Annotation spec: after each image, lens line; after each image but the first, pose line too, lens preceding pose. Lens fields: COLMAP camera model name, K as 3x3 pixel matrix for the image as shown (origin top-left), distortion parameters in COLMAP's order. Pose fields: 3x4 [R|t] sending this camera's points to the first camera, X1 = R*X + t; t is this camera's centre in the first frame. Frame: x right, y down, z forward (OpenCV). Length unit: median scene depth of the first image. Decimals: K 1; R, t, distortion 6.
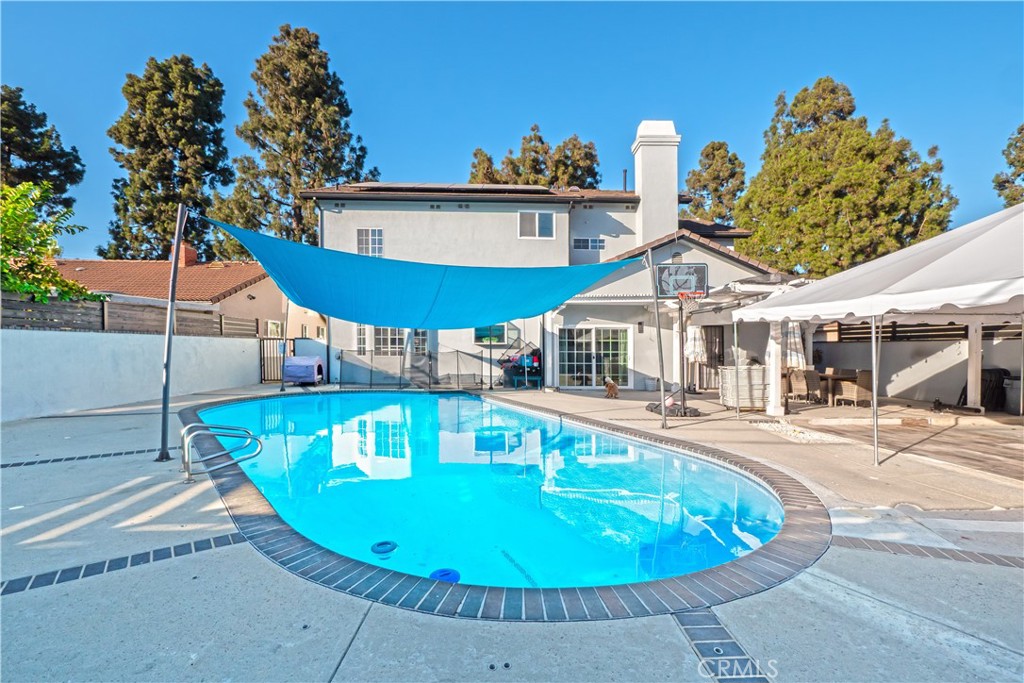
lens RADIAL K [[437.7, 0, 512.0], [0, 437.7, 341.5], [0, 0, 1]] dist [-0.000329, -0.000308]
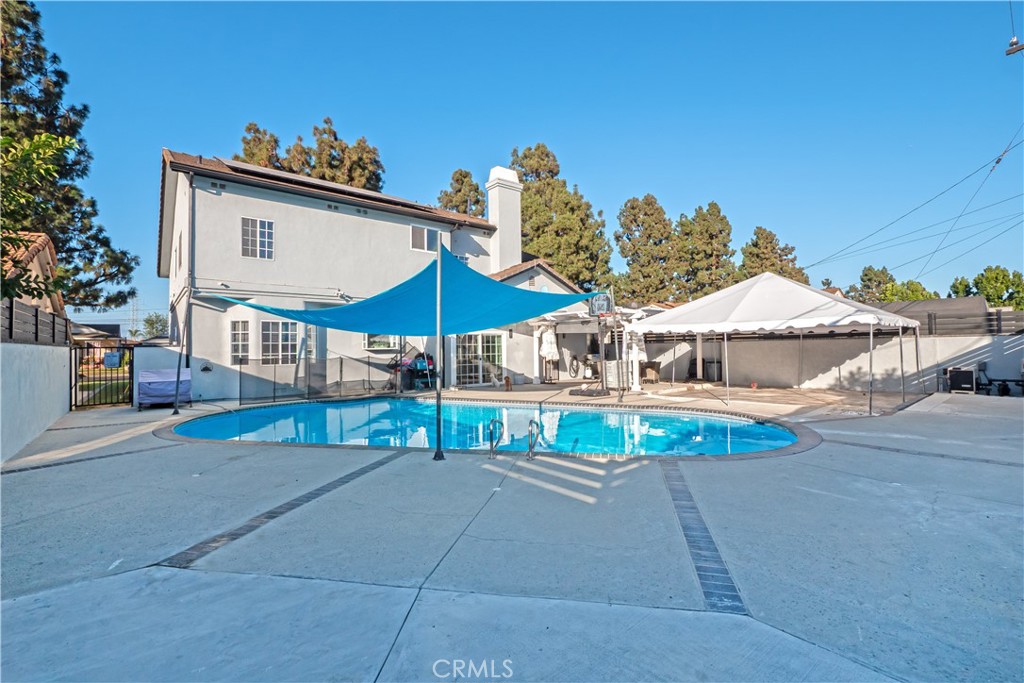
lens RADIAL K [[449.1, 0, 511.9], [0, 449.1, 327.3], [0, 0, 1]] dist [0.002361, 0.000393]
pose [[0.789861, 0.012288, 0.613163, -0.441723], [0.008250, 0.999496, -0.030658, -0.009788], [-0.613230, 0.029274, 0.789362, -0.012247]]
